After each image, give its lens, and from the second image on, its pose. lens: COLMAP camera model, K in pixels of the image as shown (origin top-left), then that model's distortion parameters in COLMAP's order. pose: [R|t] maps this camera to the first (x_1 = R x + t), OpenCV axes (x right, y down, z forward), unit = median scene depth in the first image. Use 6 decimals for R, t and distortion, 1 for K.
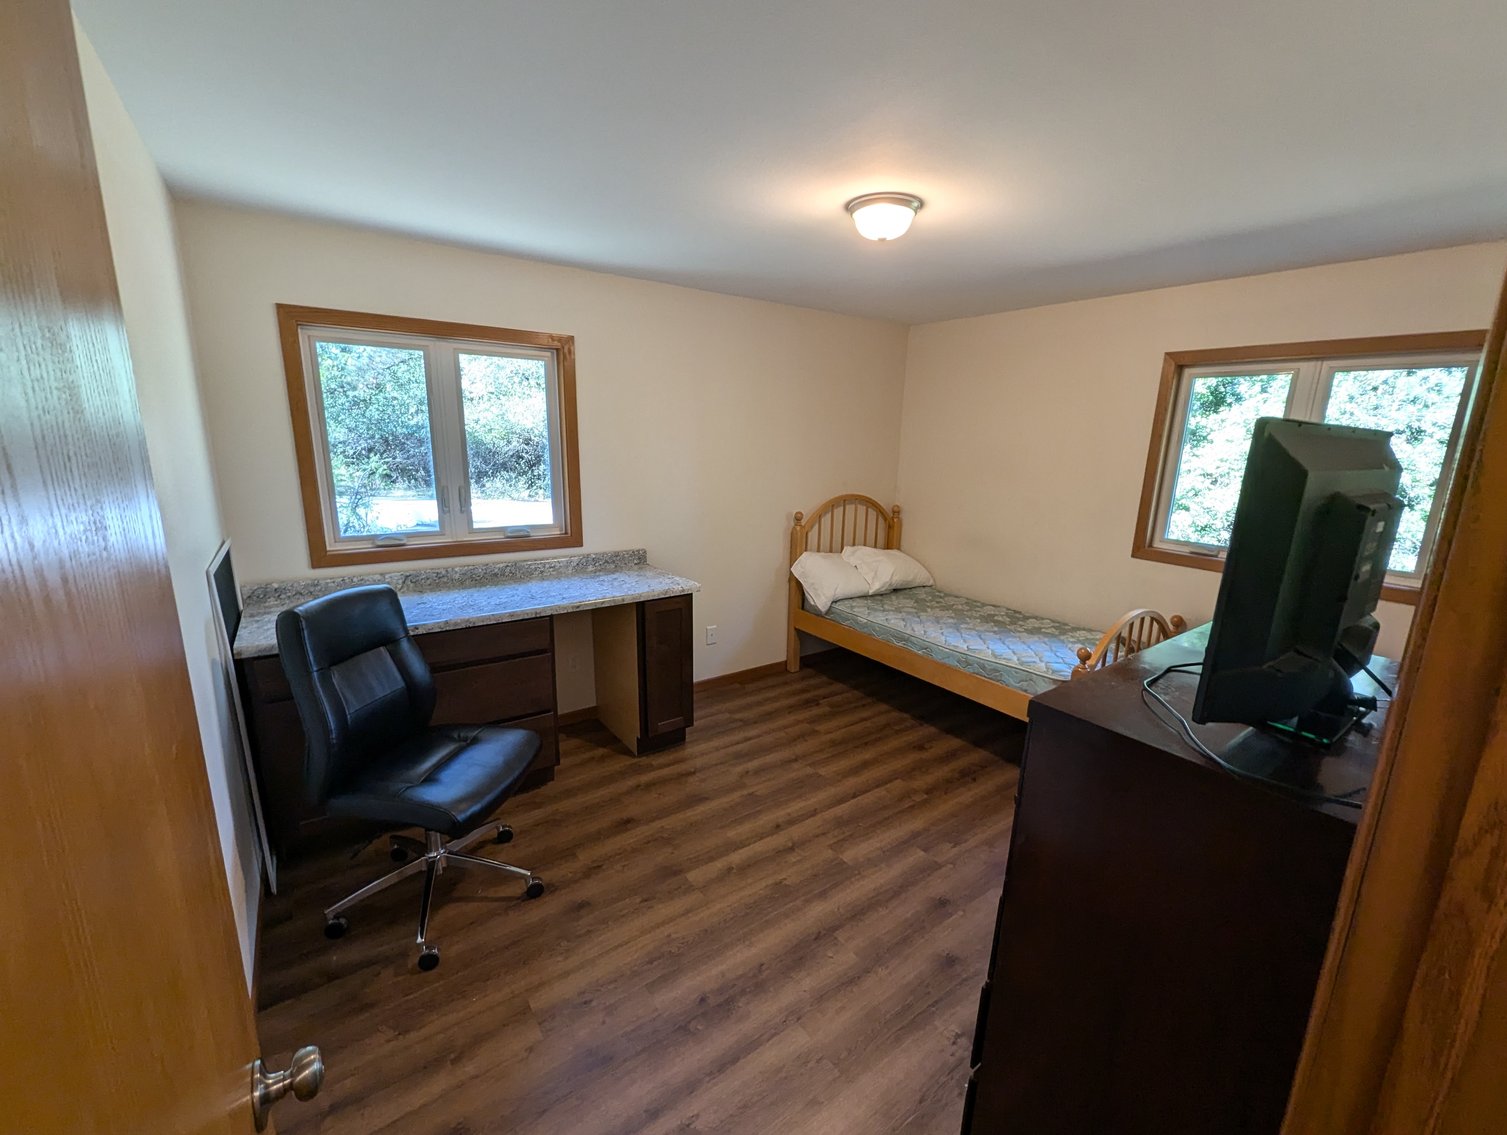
lens RADIAL K [[626.4, 0, 760.9], [0, 626.4, 573.1], [0, 0, 1]] dist [-0.001050, 0.000918]
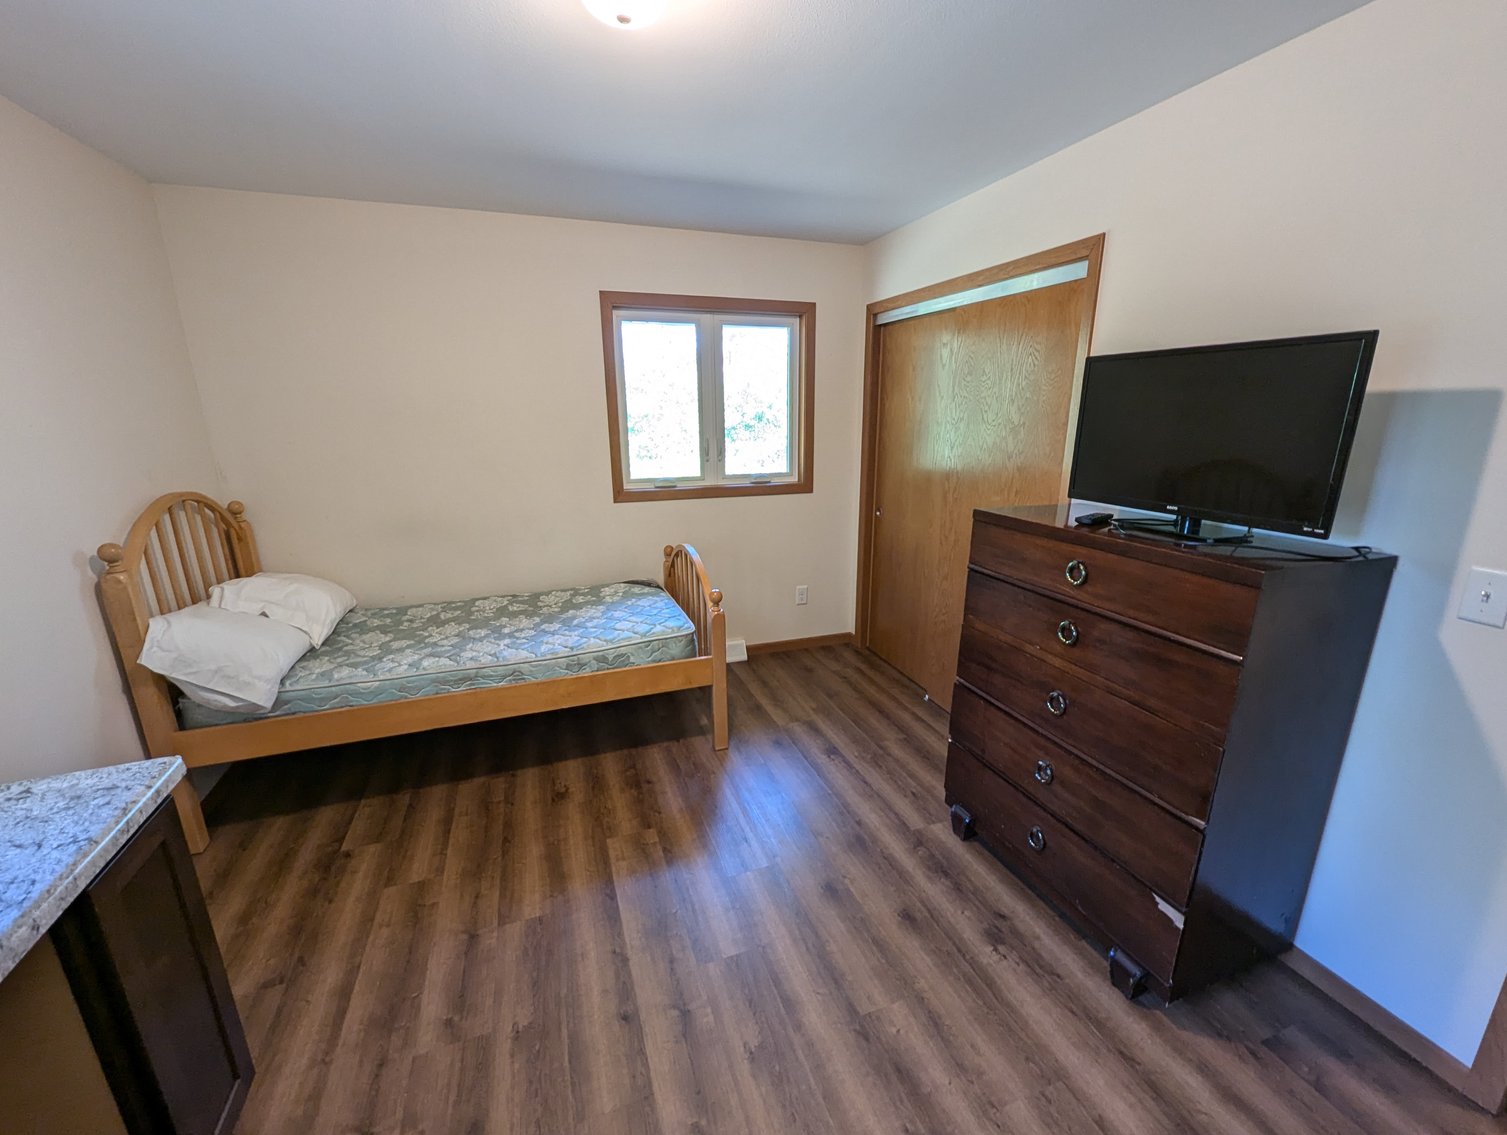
lens RADIAL K [[626.4, 0, 759.3], [0, 626.4, 576.7], [0, 0, 1]] dist [-0.001050, 0.000918]
pose [[0.276760, -0.281343, 0.918831, -0.272185], [0.222609, 0.948941, 0.223511, -0.079398], [-0.934799, 0.142681, 0.325258, 0.448839]]
